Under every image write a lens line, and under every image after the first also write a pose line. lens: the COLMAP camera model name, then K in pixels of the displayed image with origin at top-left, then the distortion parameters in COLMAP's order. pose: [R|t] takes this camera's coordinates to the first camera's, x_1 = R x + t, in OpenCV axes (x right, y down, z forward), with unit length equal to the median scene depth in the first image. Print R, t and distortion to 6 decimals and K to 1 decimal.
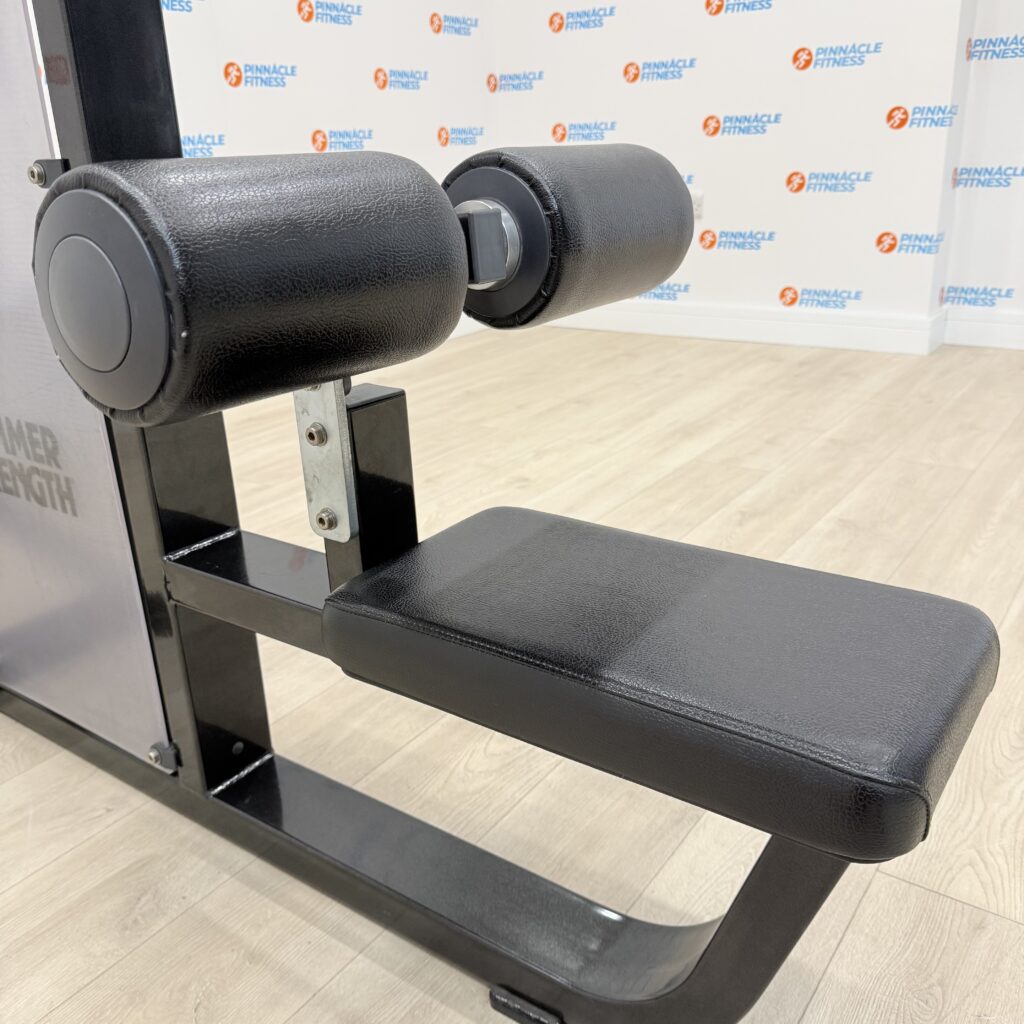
lens RADIAL K [[980.5, 0, 512.0], [0, 980.5, 512.0], [0, 0, 1]] dist [0.008999, -0.026743]
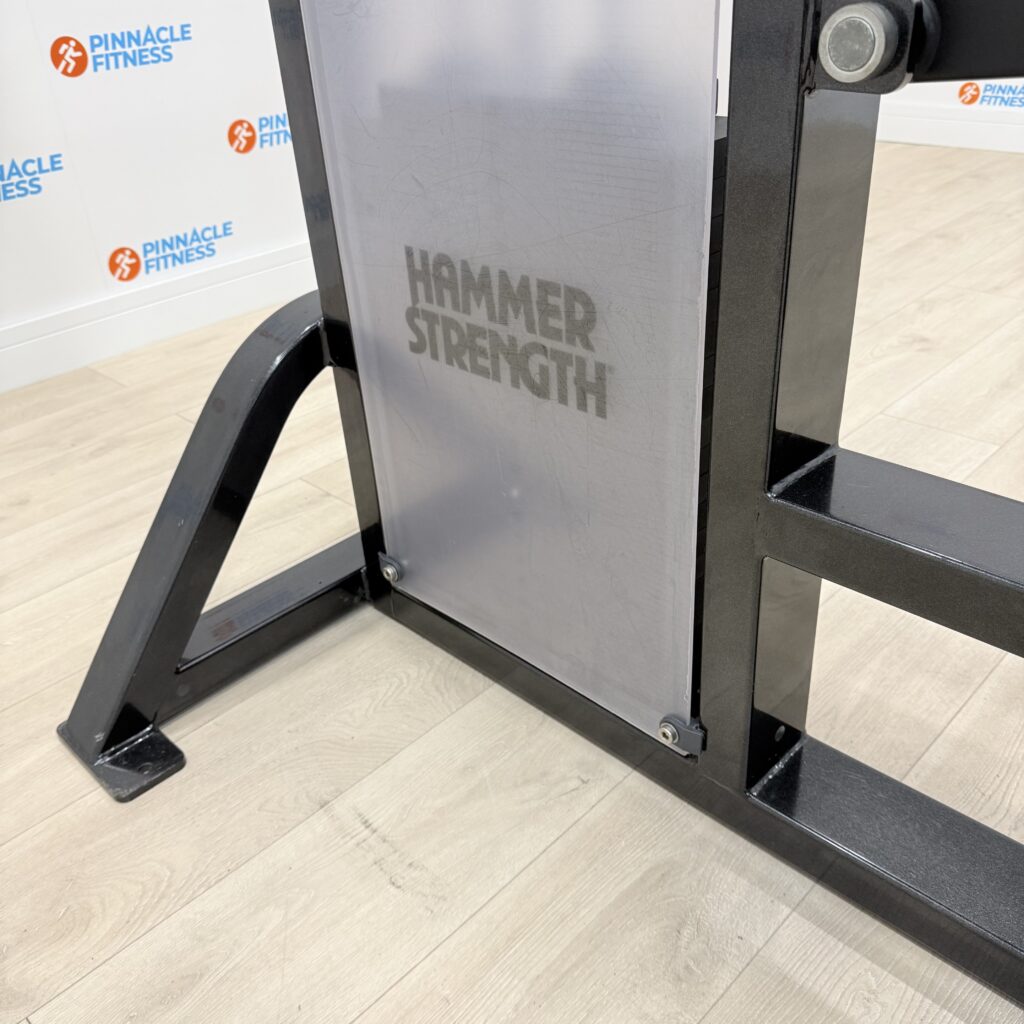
lens RADIAL K [[962.9, 0, 512.0], [0, 962.9, 512.0], [0, 0, 1]] dist [0.118148, -0.228372]
pose [[0.987664, 0.061038, -0.144203, -0.392135], [-0.034762, 0.983387, 0.178160, -0.049614], [0.152682, -0.170949, 0.973378, 0.283858]]
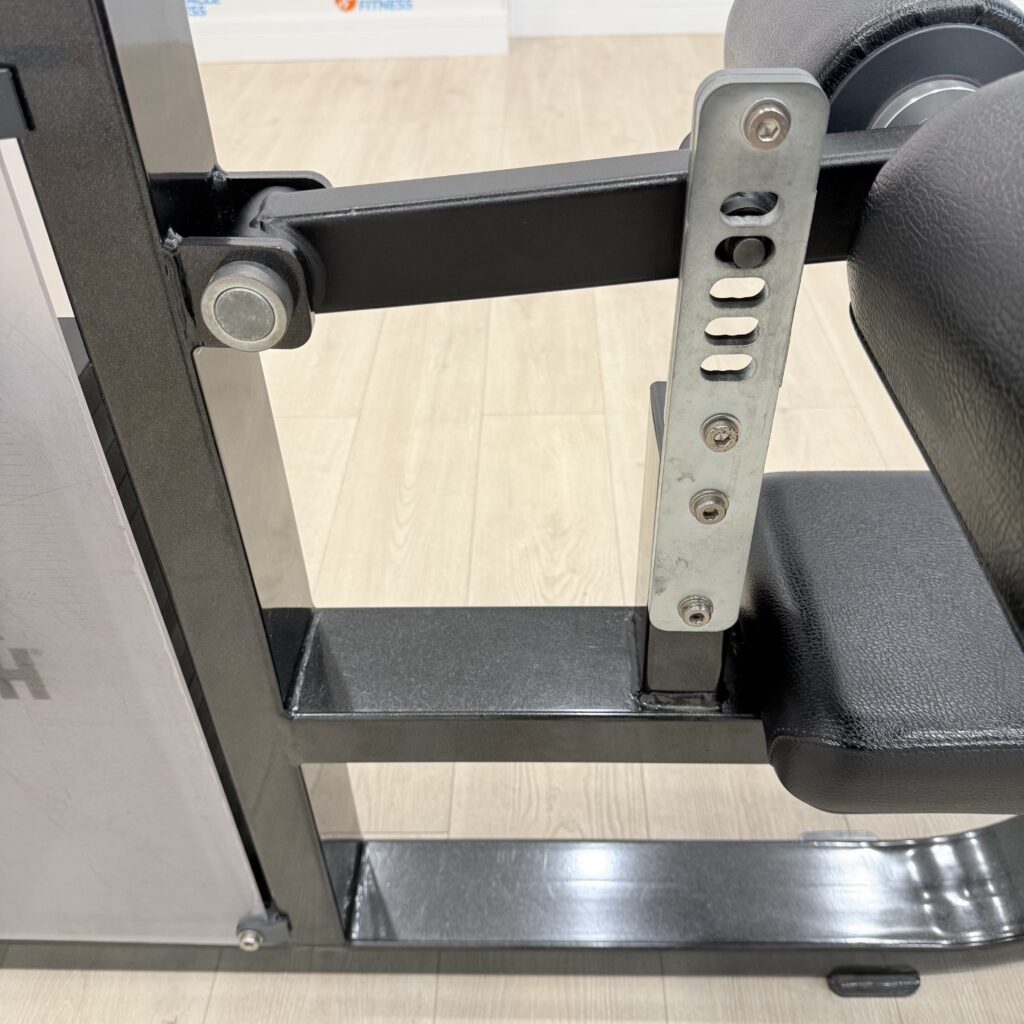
lens RADIAL K [[980.5, 0, 512.0], [0, 980.5, 512.0], [0, 0, 1]] dist [0.008999, -0.026743]
pose [[0.823652, -0.341796, 0.452518, -0.428617], [0.192732, 0.919175, 0.343469, -0.229000], [-0.533339, -0.195685, 0.822956, 0.401491]]
